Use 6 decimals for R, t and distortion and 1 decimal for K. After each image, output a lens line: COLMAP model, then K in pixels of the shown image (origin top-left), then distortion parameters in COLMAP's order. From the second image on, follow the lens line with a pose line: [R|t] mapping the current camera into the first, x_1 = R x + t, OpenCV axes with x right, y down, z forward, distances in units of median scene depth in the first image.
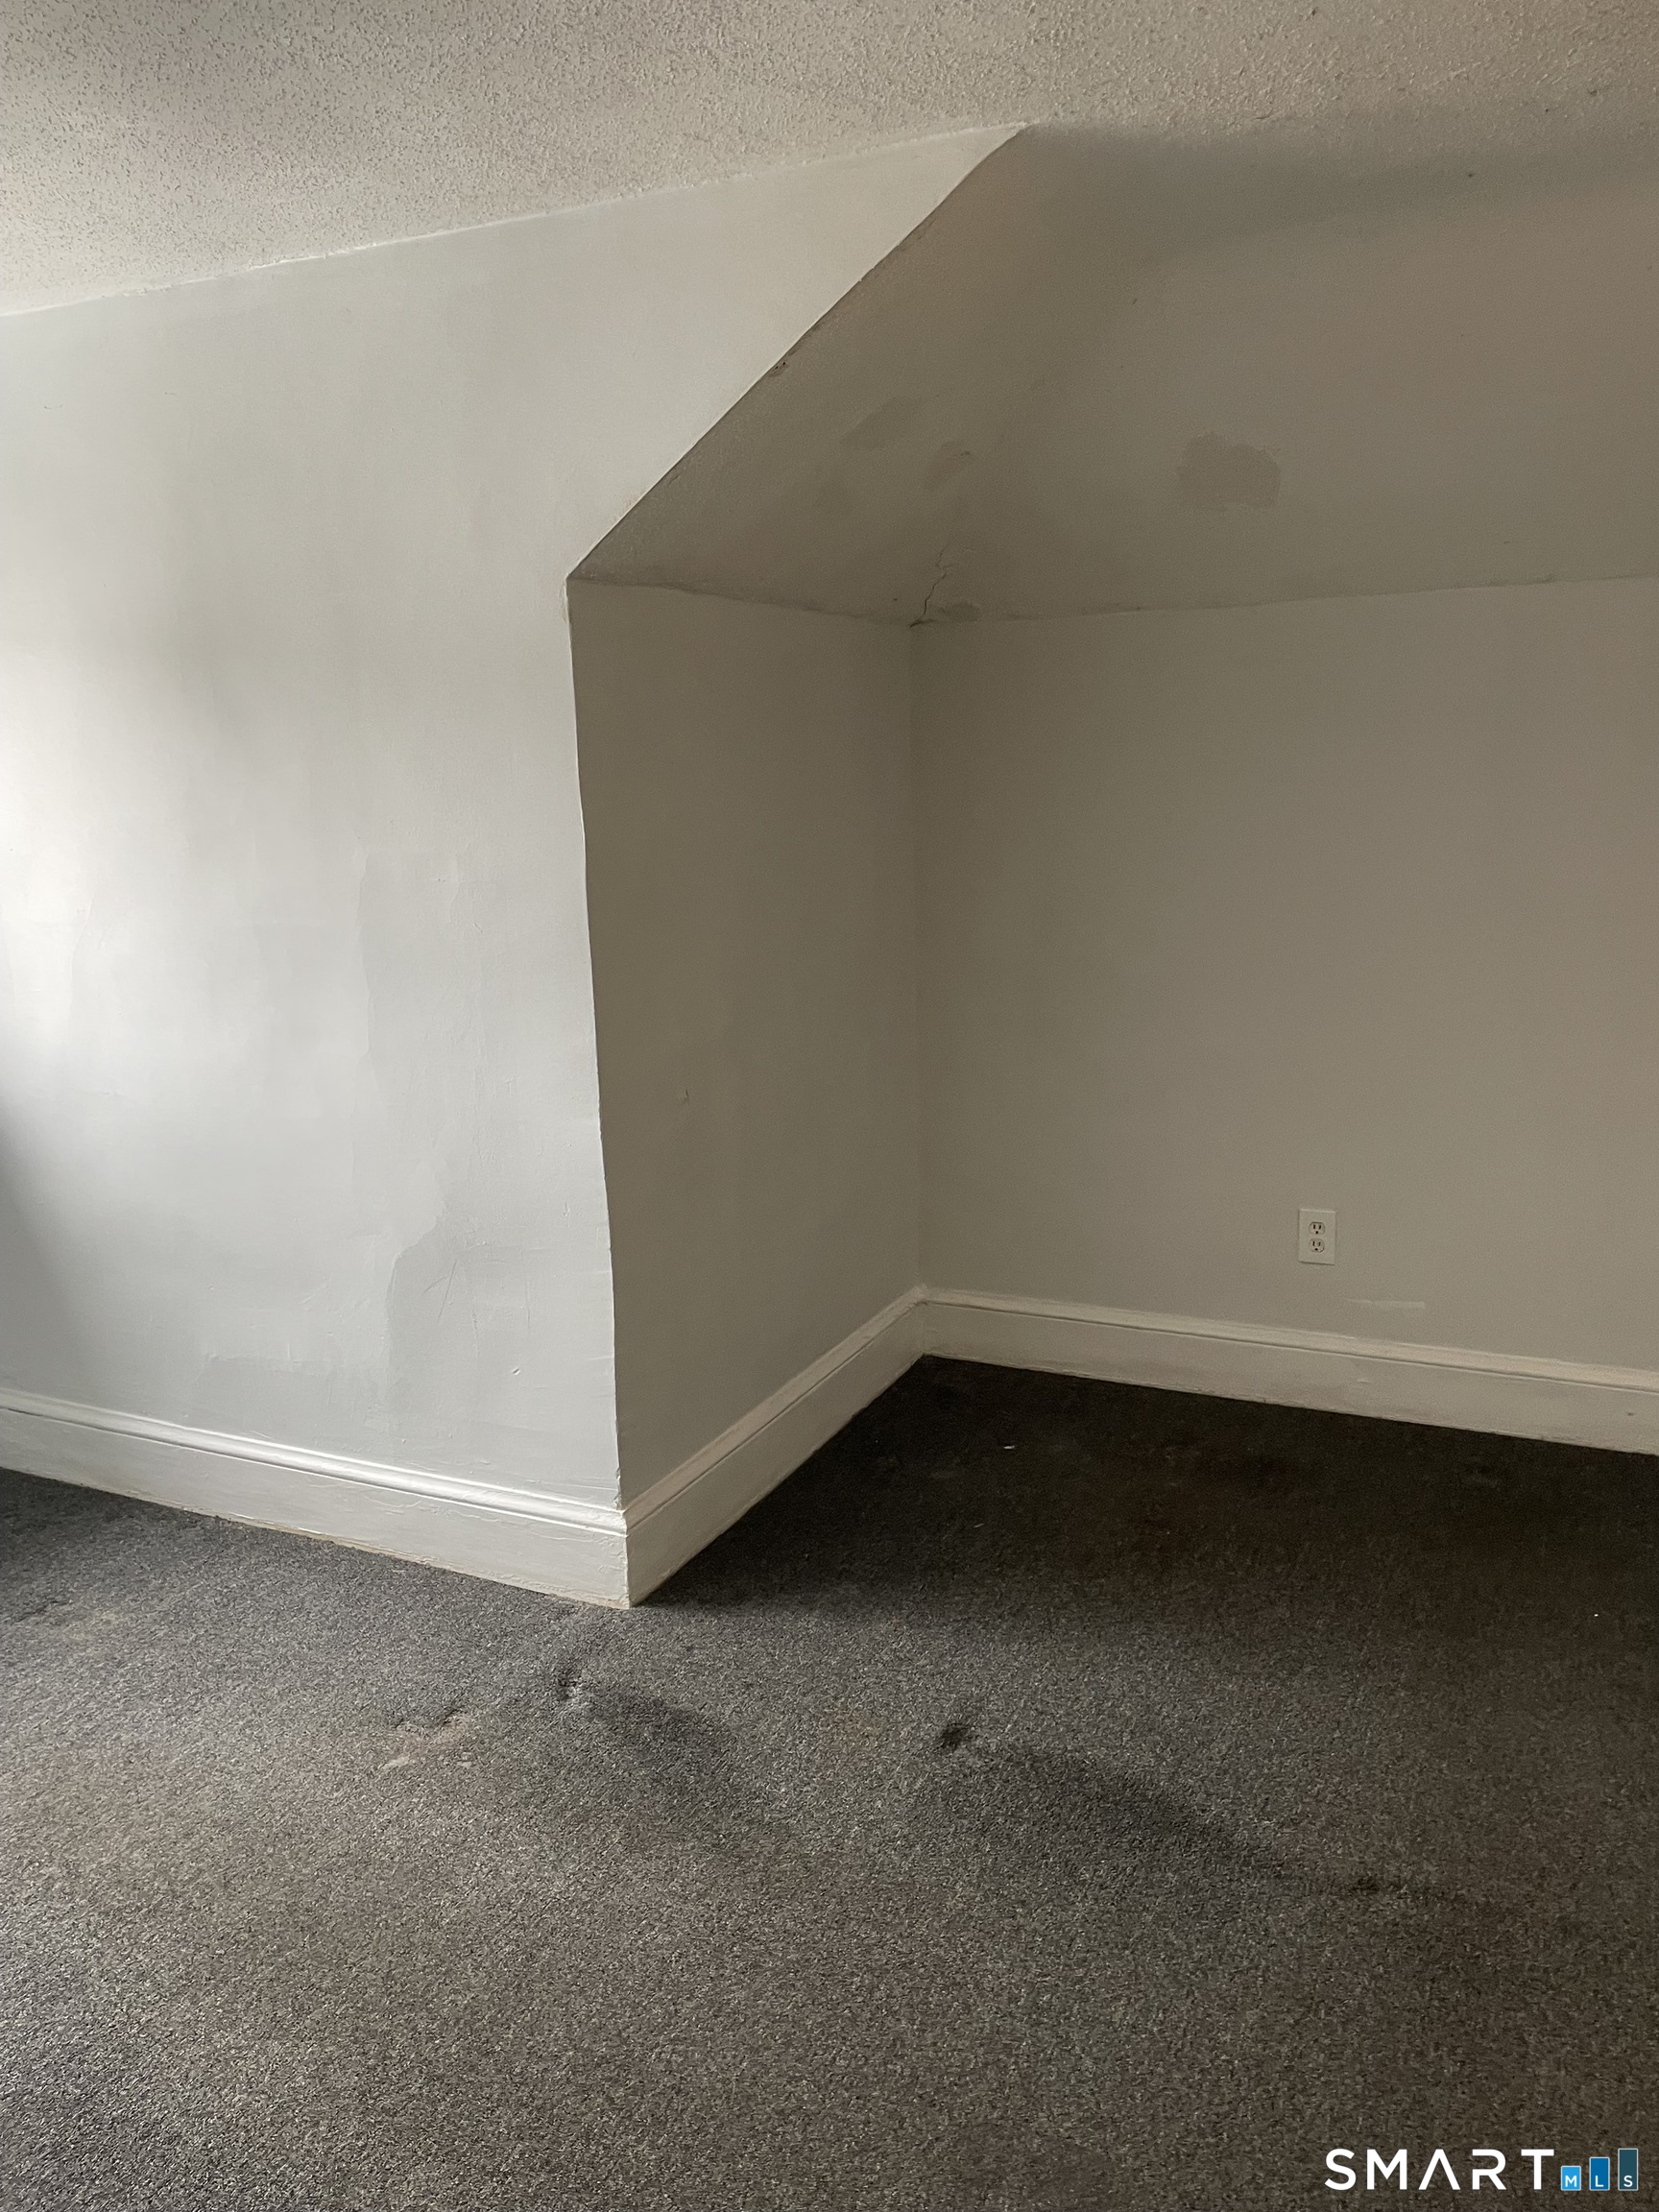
lens RADIAL K [[1680.0, 0, 829.5], [0, 1680.0, 1106.0], [0, 0, 1]] dist [0.072661, -0.079123]
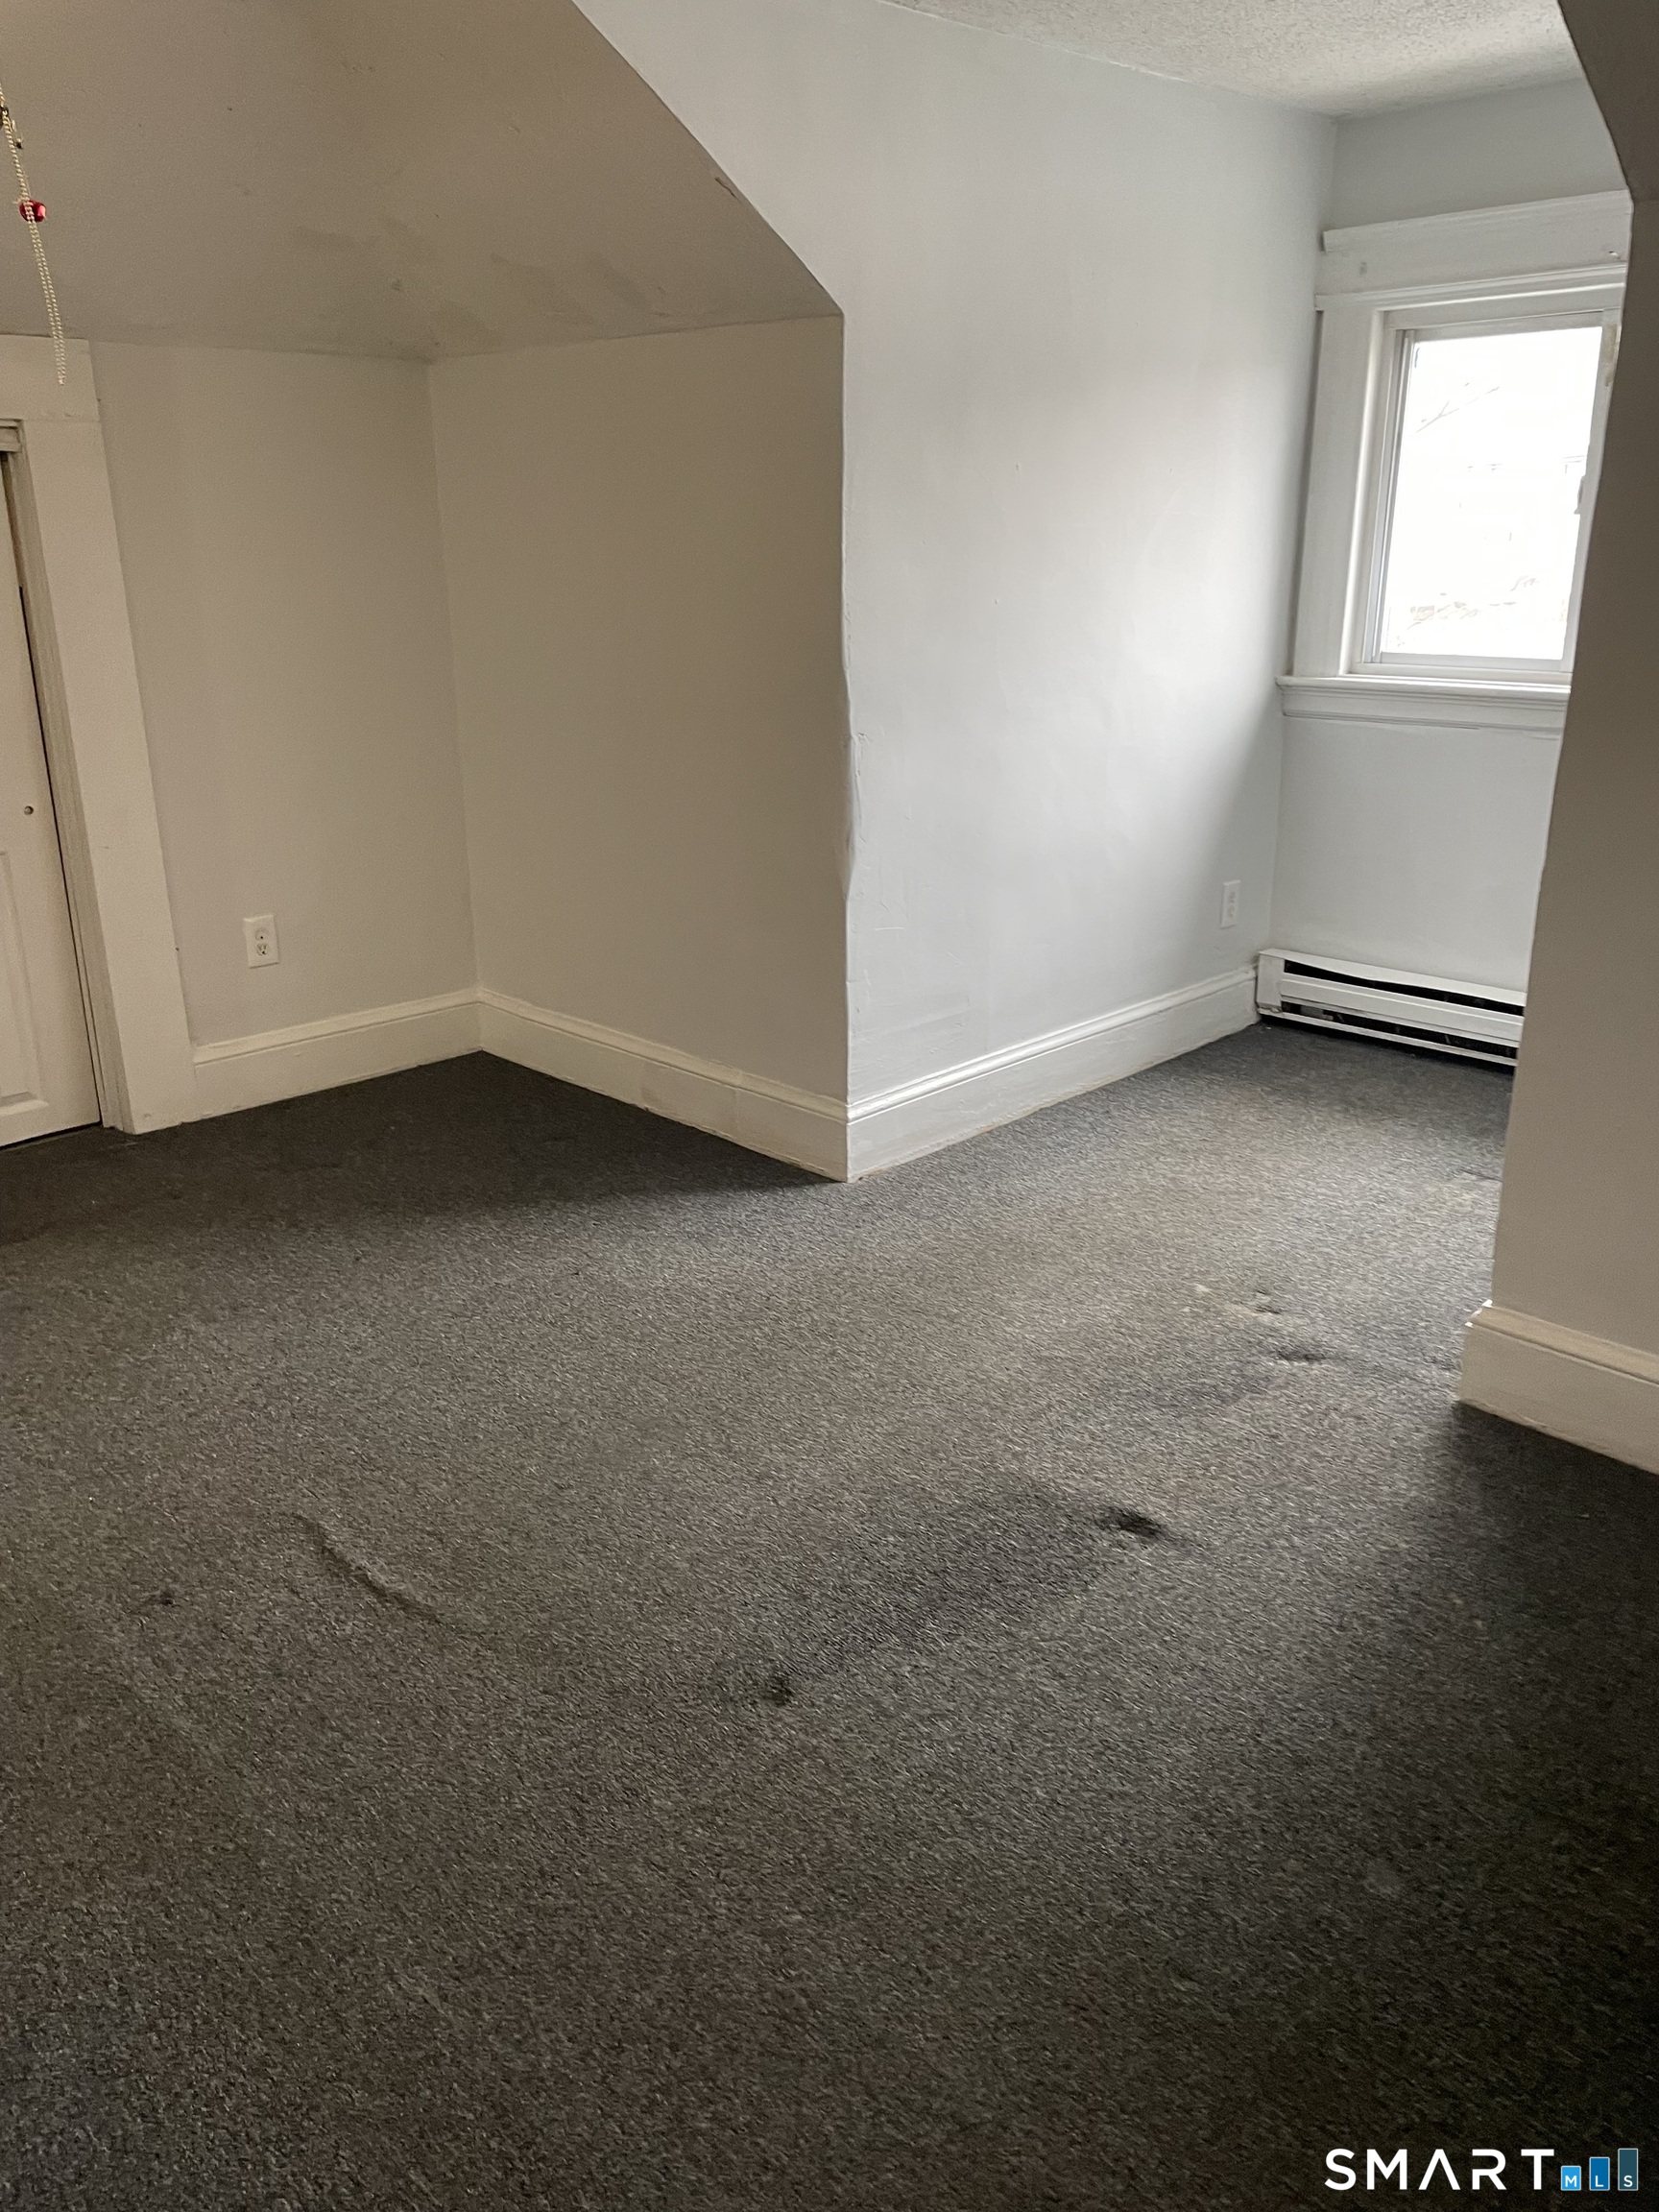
lens RADIAL K [[1680.0, 0, 829.5], [0, 1680.0, 1106.0], [0, 0, 1]] dist [0.072661, -0.079123]
pose [[-0.354264, 0.323144, -0.877539, 0.822517], [-0.153050, 0.905710, 0.395304, -0.174873], [0.922536, 0.274350, -0.271403, 0.952380]]
